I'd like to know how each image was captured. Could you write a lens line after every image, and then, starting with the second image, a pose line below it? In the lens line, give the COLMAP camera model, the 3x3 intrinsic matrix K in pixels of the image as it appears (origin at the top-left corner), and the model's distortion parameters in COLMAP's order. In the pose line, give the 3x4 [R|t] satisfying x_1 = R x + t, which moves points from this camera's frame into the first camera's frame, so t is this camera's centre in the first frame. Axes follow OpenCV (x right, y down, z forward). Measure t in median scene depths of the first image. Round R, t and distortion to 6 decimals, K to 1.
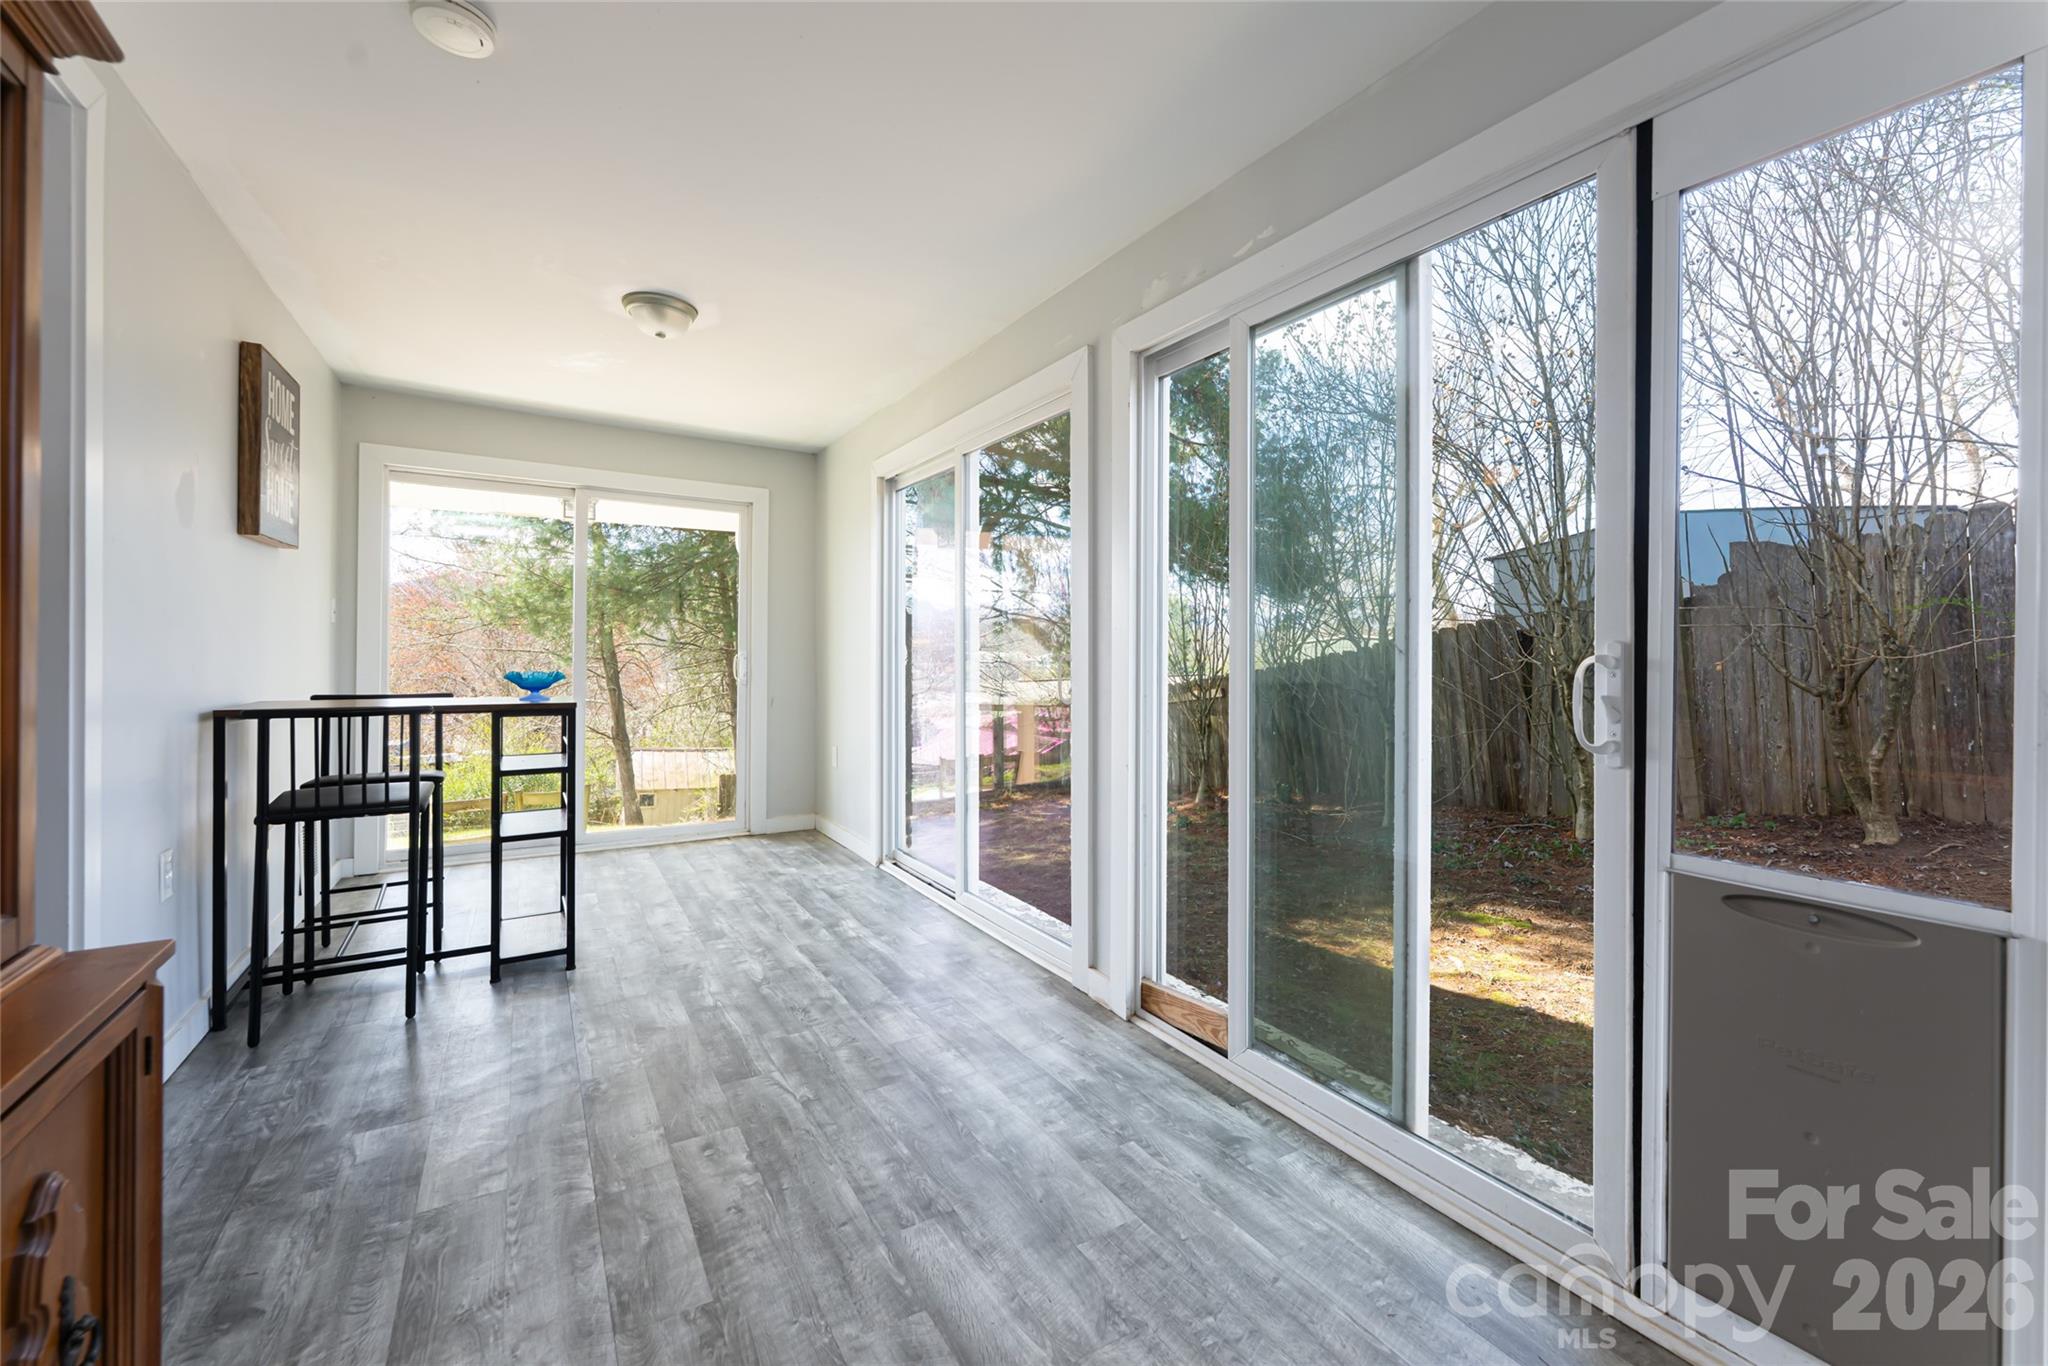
lens RADIAL K [[839.1, 0, 1033.6], [0, 839.1, 663.3], [0, 0, 1]] dist [-0.001145, -0.000153]
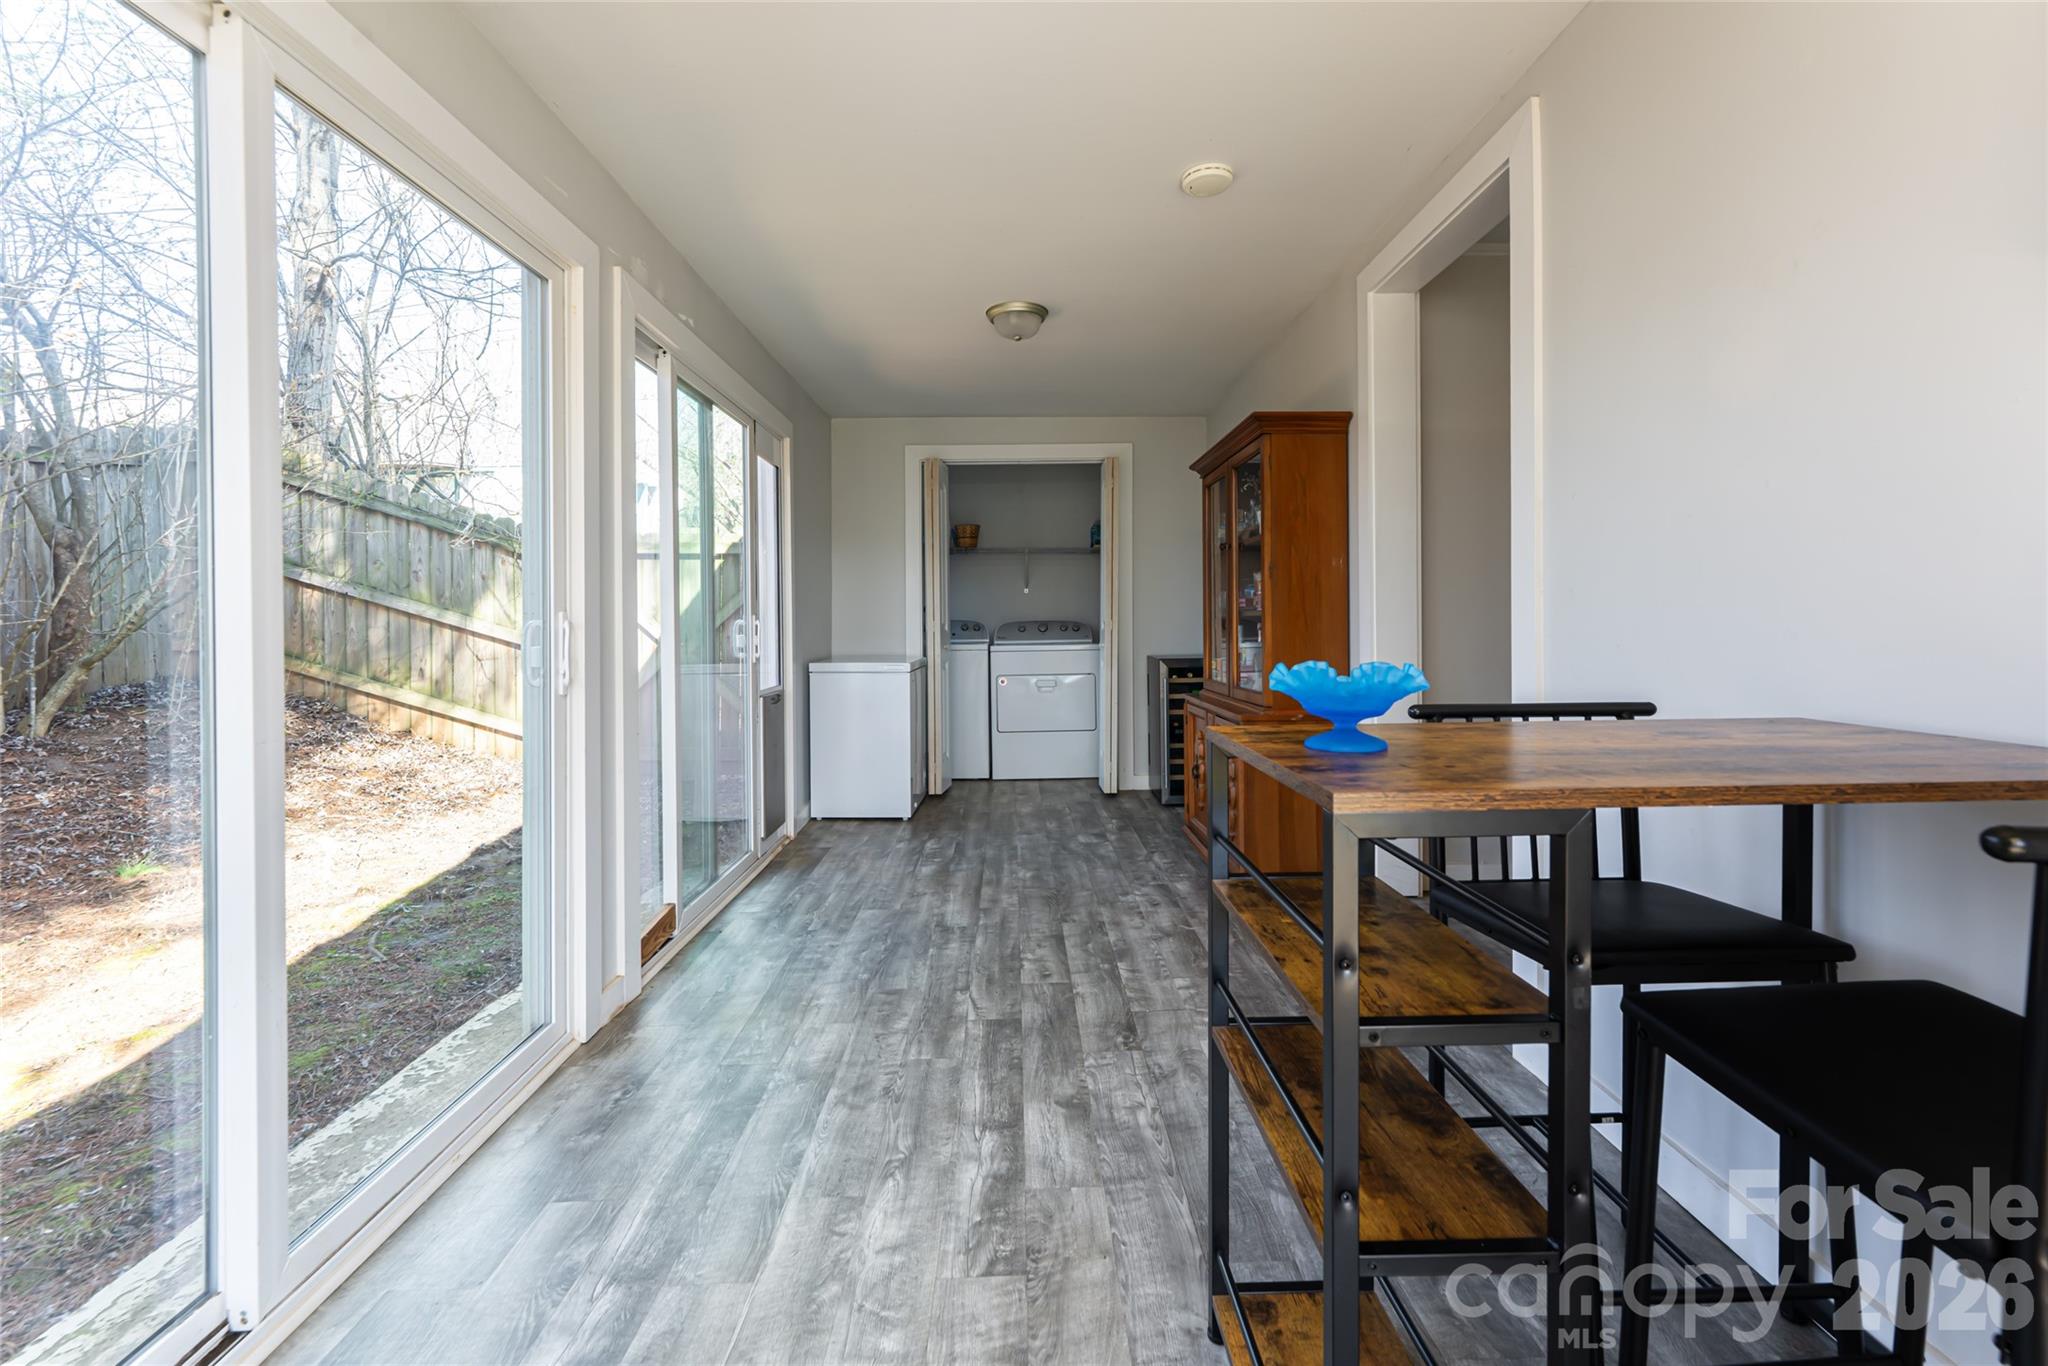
lens RADIAL K [[839.1, 0, 1032.1], [0, 839.1, 617.9], [0, 0, 1]] dist [-0.001145, -0.000153]
pose [[-0.864304, 0.003476, 0.502958, -0.906967], [0.008724, 0.999929, 0.008081, -0.019482], [-0.502894, 0.011372, -0.864273, 1.871451]]
